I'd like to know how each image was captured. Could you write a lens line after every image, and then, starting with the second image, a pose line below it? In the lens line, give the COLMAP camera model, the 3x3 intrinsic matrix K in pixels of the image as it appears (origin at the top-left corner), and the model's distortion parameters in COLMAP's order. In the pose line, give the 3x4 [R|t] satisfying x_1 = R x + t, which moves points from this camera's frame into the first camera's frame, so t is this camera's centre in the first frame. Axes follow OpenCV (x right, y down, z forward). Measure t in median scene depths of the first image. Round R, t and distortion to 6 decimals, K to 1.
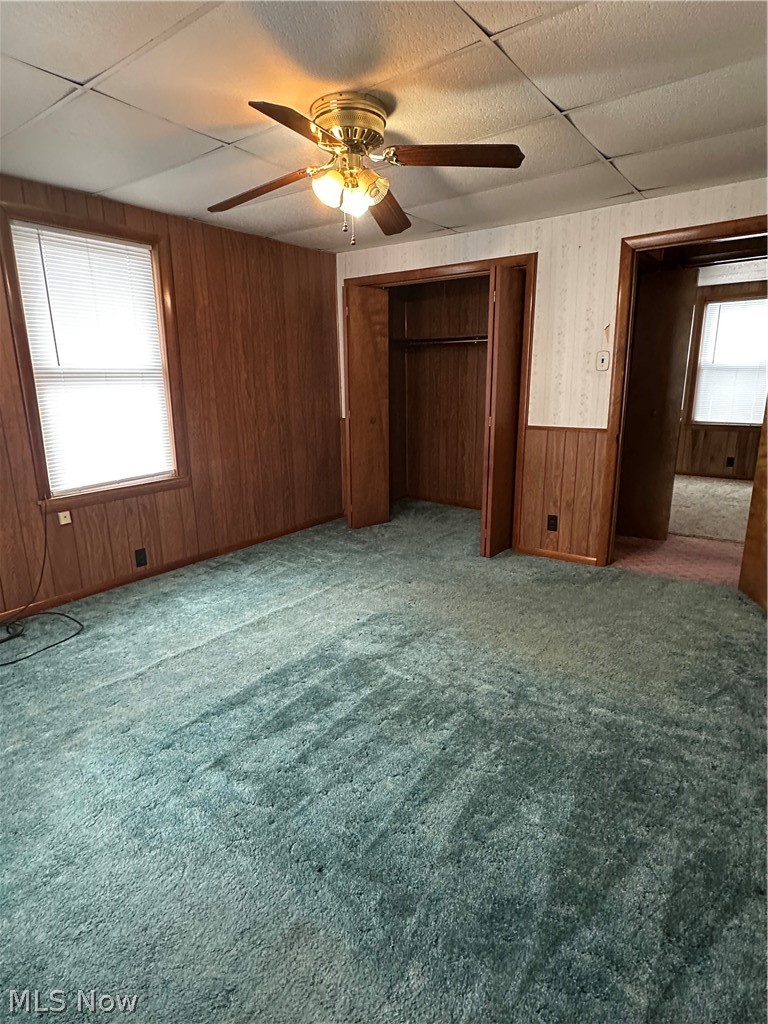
lens RADIAL K [[543.5, 0, 380.7], [0, 543.5, 508.8], [0, 0, 1]] dist [0.006849, 0.000577]
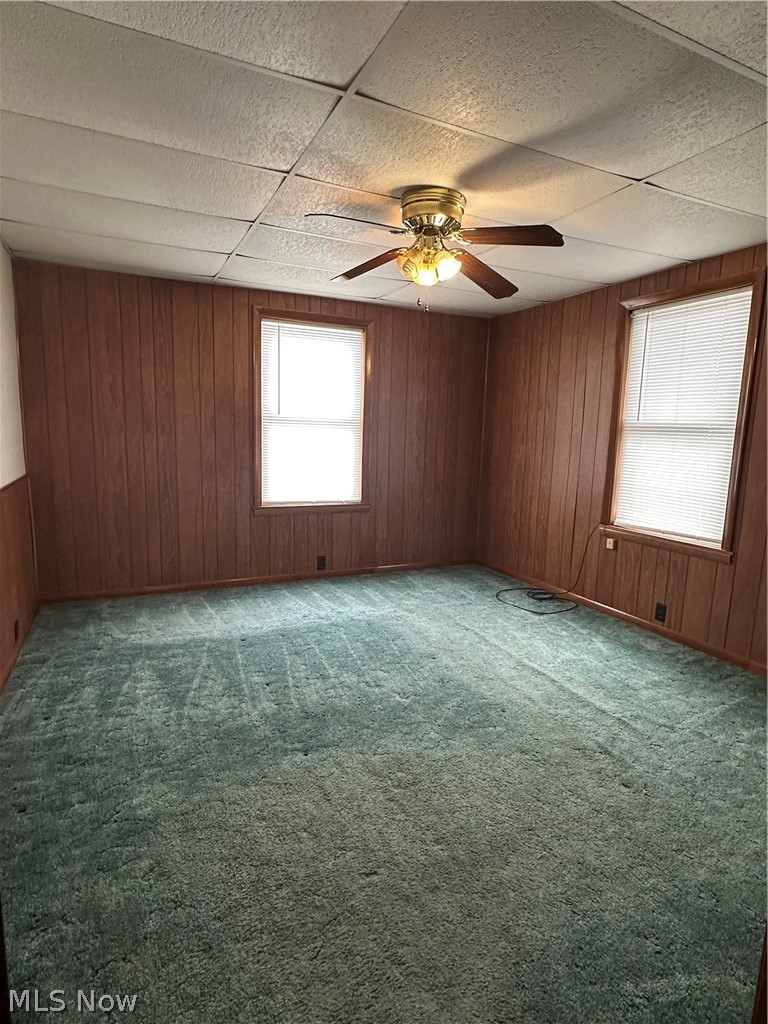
lens RADIAL K [[543.5, 0, 380.7], [0, 543.5, 508.8], [0, 0, 1]] dist [0.006849, 0.000577]
pose [[-0.453581, 0.134967, -0.880936, 0.712975], [-0.226205, 0.938661, 0.260281, -0.256738], [0.862030, 0.317330, -0.395228, 1.010939]]
